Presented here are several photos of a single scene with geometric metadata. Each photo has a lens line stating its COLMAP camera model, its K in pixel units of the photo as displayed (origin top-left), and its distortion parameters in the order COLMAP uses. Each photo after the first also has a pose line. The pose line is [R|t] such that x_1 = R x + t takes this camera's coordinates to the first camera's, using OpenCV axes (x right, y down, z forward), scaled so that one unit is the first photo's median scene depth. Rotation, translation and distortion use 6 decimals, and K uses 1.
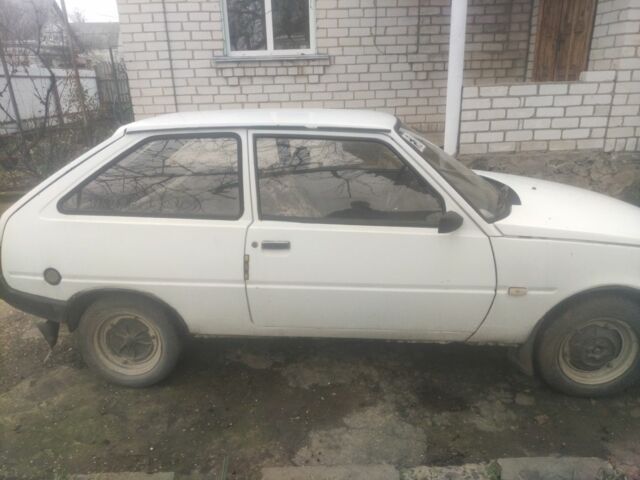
lens RADIAL K [[435.6, 0, 320.0], [0, 435.6, 240.0], [0, 0, 1]] dist [0.011991, -0.003219]
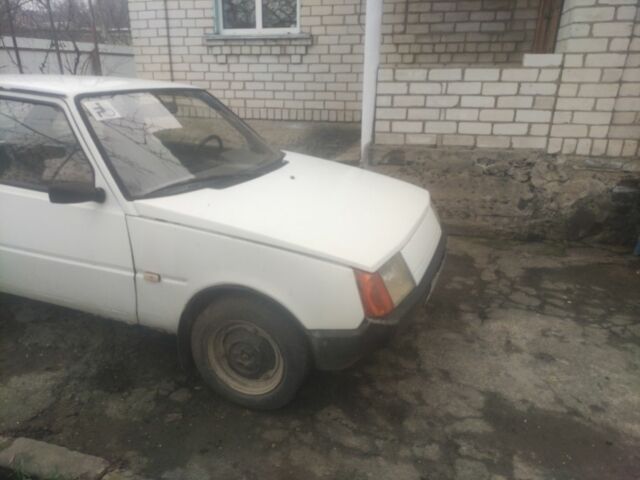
lens RADIAL K [[439.9, 0, 320.0], [0, 439.9, 240.0], [0, 0, 1]] dist [0.022244, -0.001435]
pose [[0.960405, 0.127369, -0.247789, 0.463696], [-0.121464, 0.991828, 0.039040, -0.019031], [0.250736, -0.007397, 0.968027, 0.078763]]
